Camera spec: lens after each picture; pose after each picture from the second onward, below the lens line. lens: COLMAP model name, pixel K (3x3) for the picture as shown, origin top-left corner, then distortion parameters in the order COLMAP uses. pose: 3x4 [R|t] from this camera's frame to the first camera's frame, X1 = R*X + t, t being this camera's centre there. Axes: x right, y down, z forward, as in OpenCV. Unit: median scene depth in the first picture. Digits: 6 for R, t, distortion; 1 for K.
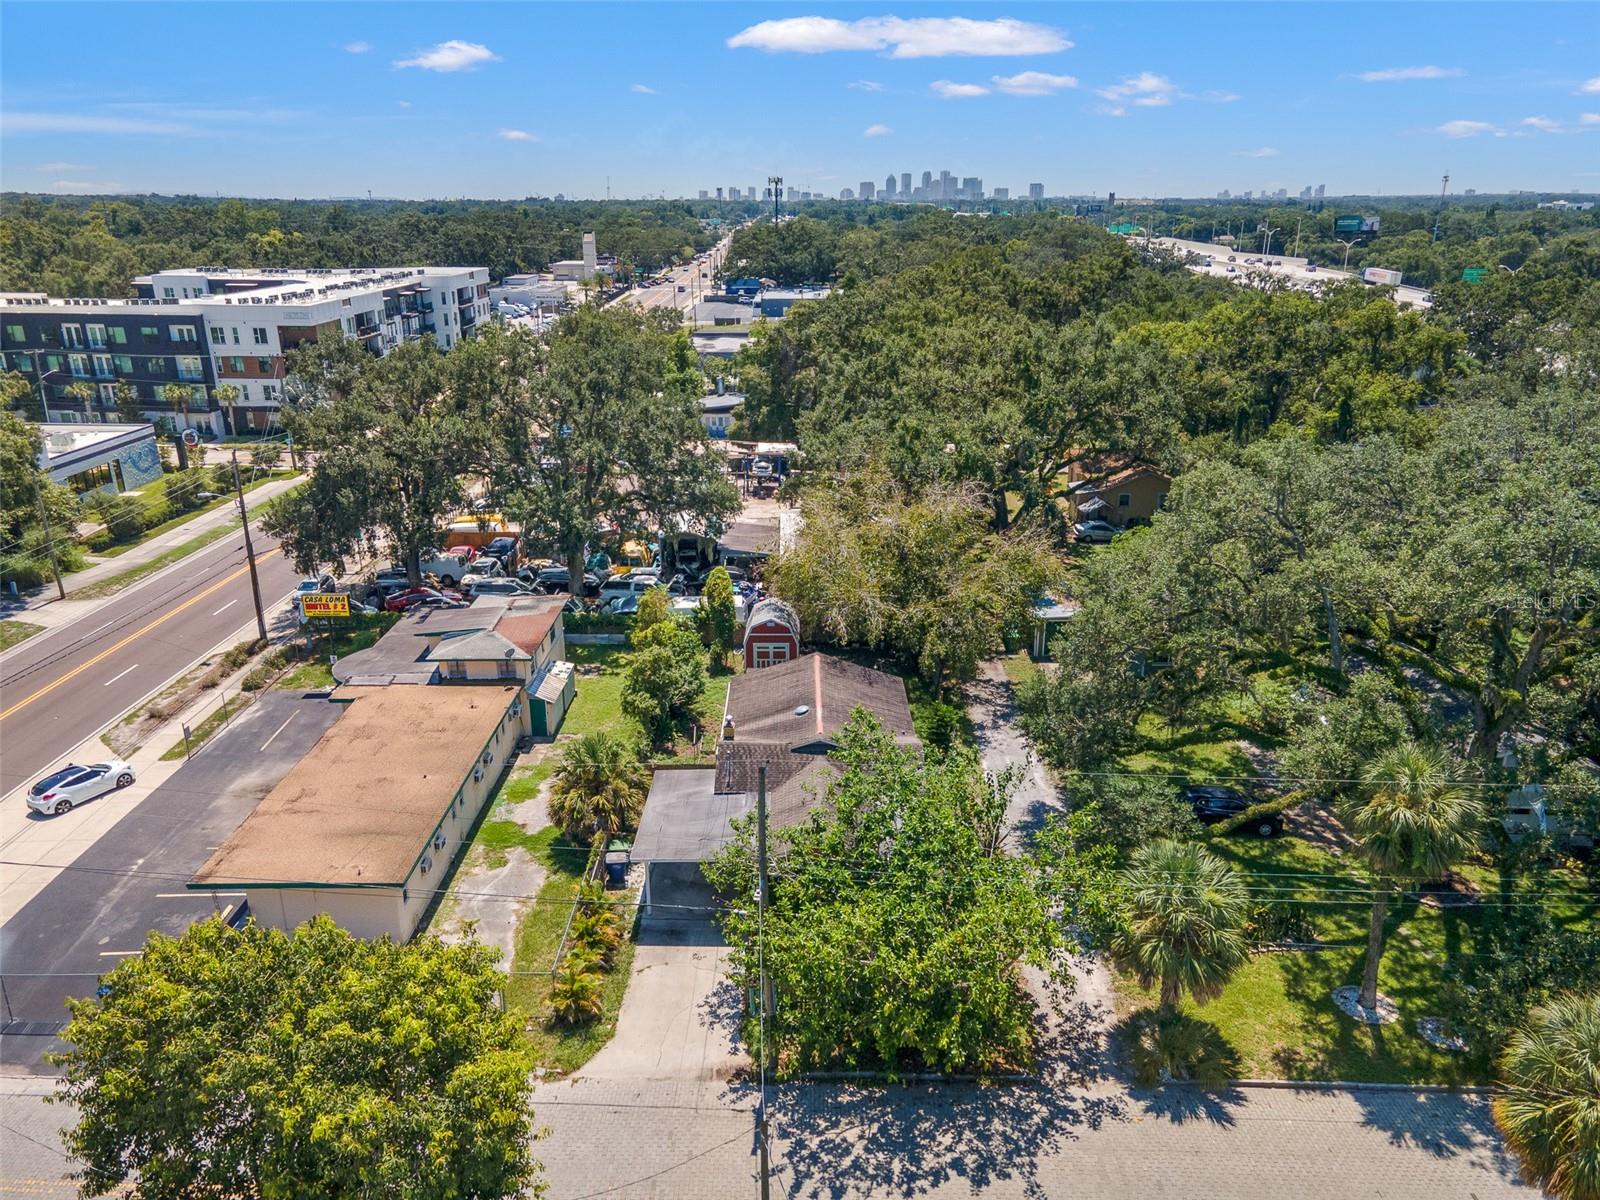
lens RADIAL K [[1163.8, 0, 790.3], [0, 1163.8, 602.4], [0, 0, 1]] dist [0.032361, 0.006021]
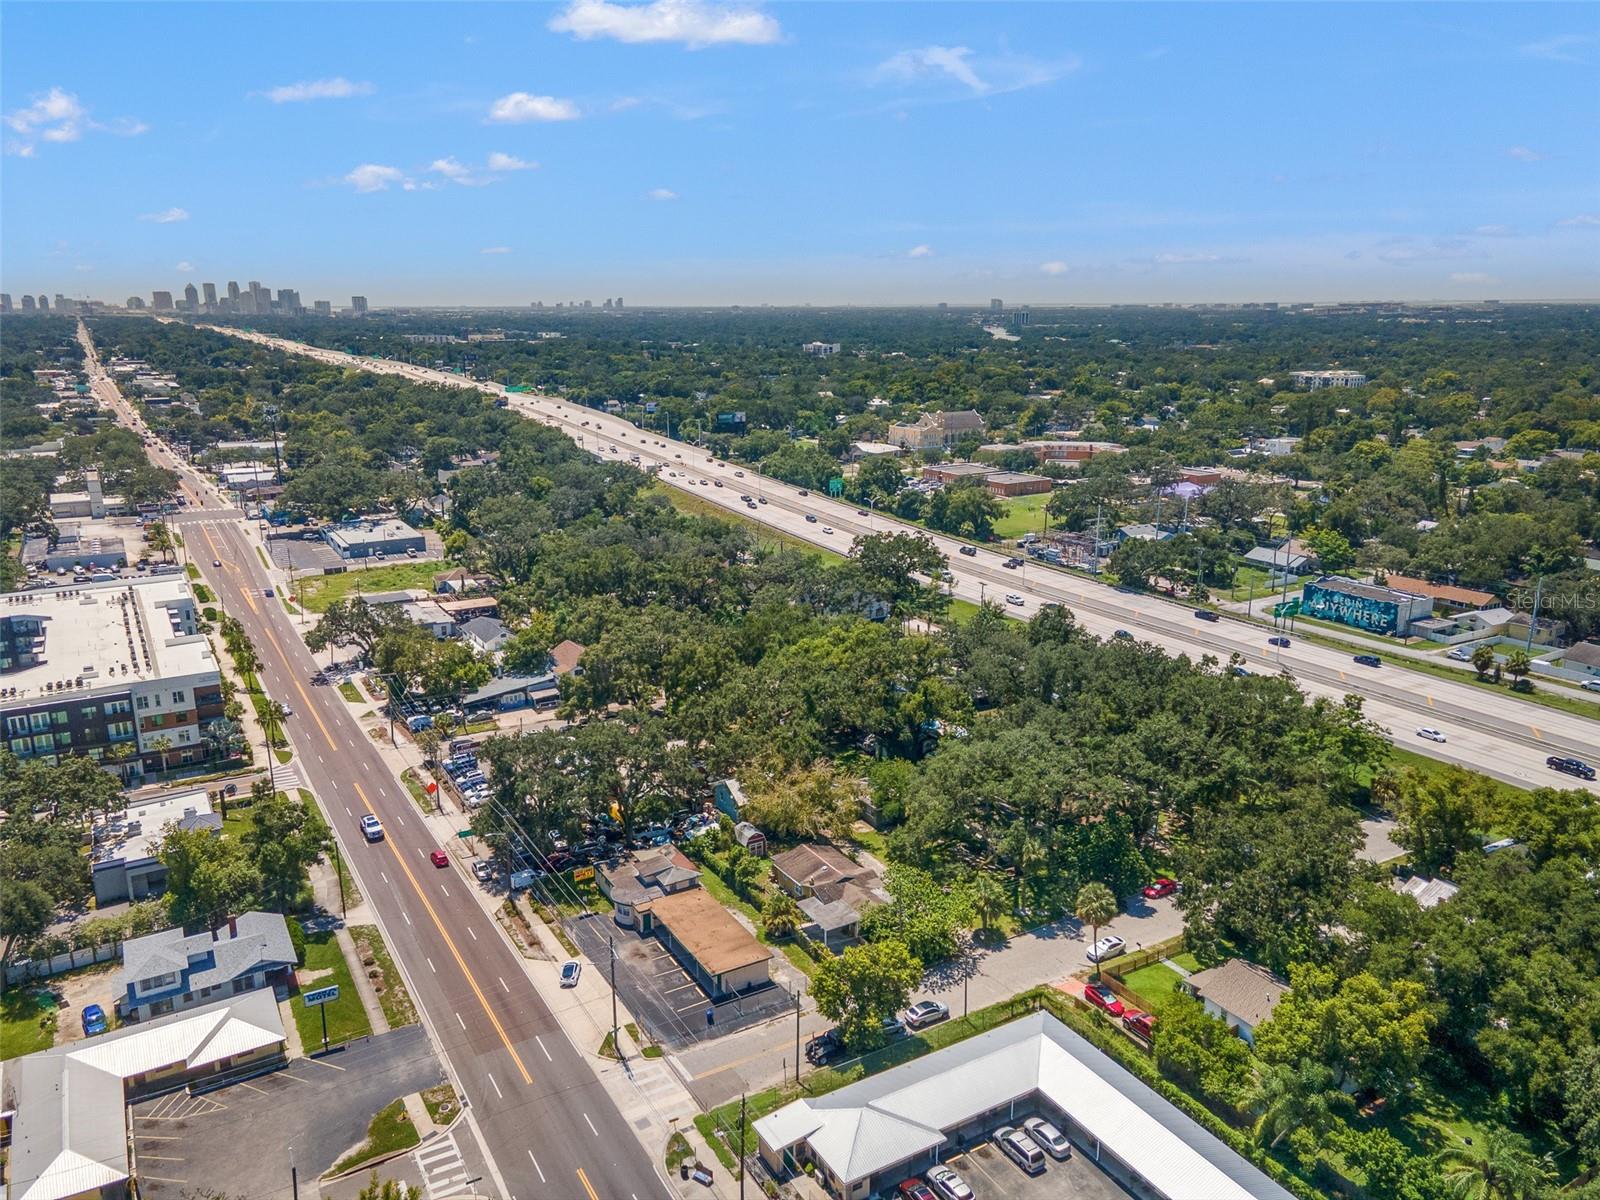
lens RADIAL K [[1160.5, 0, 766.0], [0, 1160.5, 636.9], [0, 0, 1]] dist [0.041258, 0.004537]
pose [[0.863272, -0.148701, 0.482338, -1.087829], [0.173452, 0.984819, -0.006826, -0.360767], [-0.474000, 0.089555, 0.875959, -1.105038]]
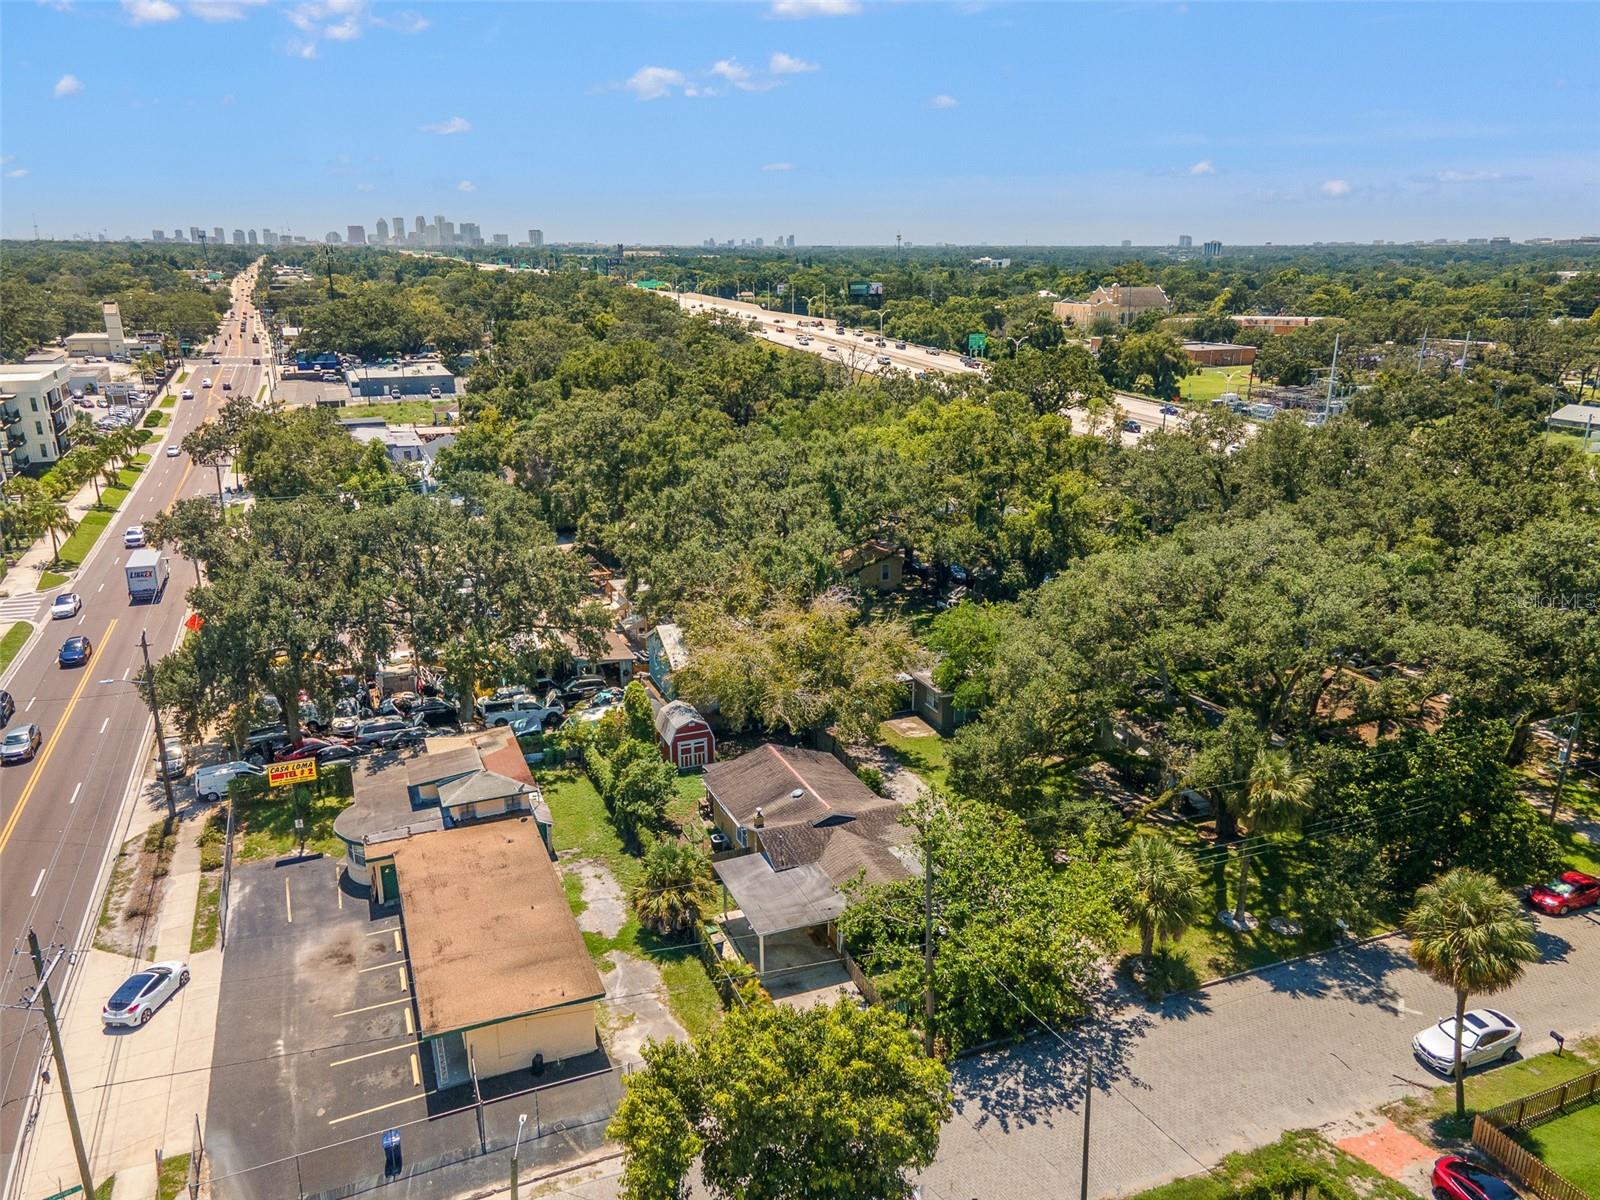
lens RADIAL K [[1163.8, 0, 790.3], [0, 1163.8, 602.4], [0, 0, 1]] dist [0.032361, 0.006021]
pose [[0.919218, -0.114249, 0.376809, -0.365765], [0.127047, 0.991854, -0.009198, -0.082807], [-0.372689, 0.056327, 0.926245, -0.143204]]
